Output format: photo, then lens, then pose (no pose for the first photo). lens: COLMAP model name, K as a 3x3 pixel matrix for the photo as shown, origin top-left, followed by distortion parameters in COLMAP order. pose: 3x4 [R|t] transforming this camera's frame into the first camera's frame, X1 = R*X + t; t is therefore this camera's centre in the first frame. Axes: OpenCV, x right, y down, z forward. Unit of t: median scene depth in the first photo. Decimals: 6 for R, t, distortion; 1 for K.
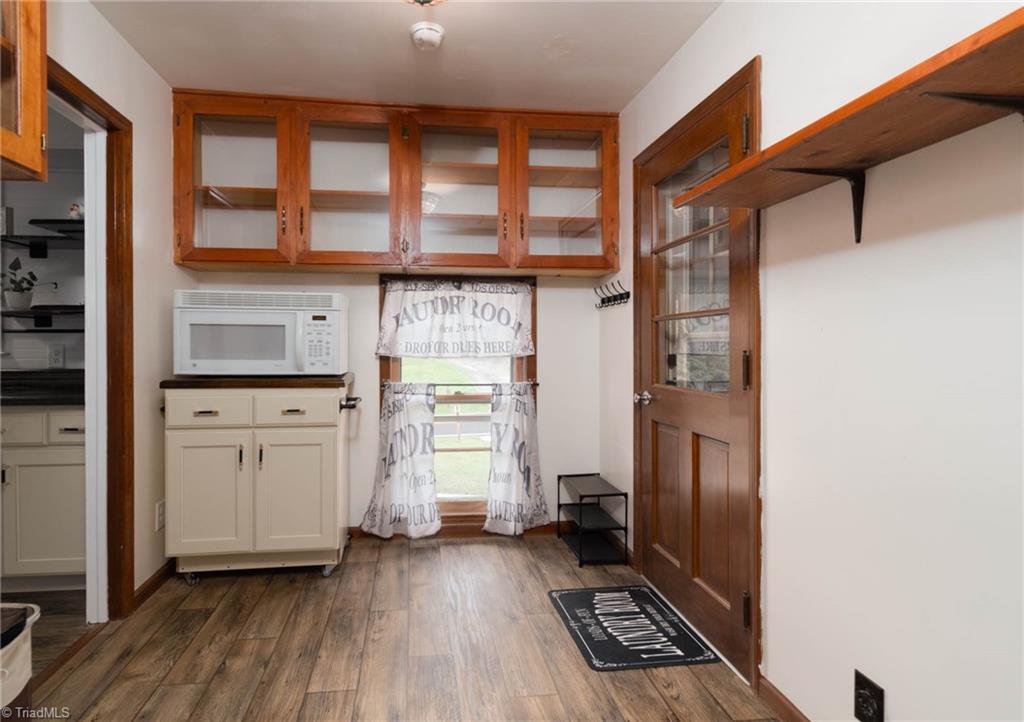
lens RADIAL K [[557.2, 0, 509.3], [0, 557.2, 353.1], [0, 0, 1]] dist [0.000639, -0.000419]
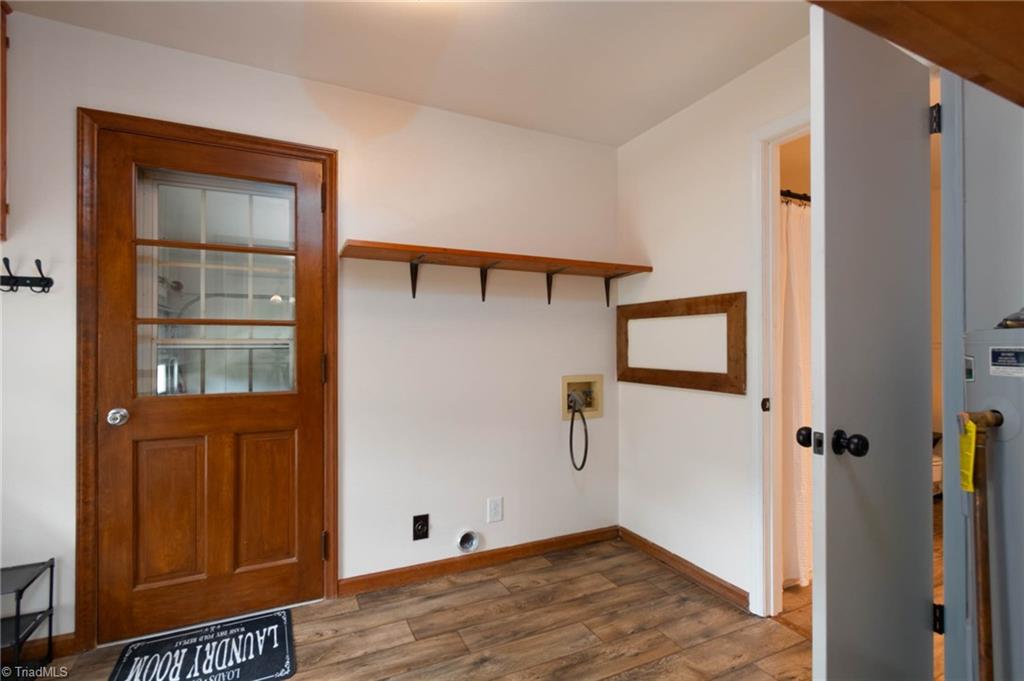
lens RADIAL K [[477.7, 0, 507.7], [0, 477.7, 347.1], [0, 0, 1]] dist [0.000201, -0.000282]
pose [[-0.330053, 0.005124, 0.943949, -1.600778], [0.017710, 0.999843, 0.000765, -0.029185], [-0.943796, 0.016970, -0.330091, 1.845636]]
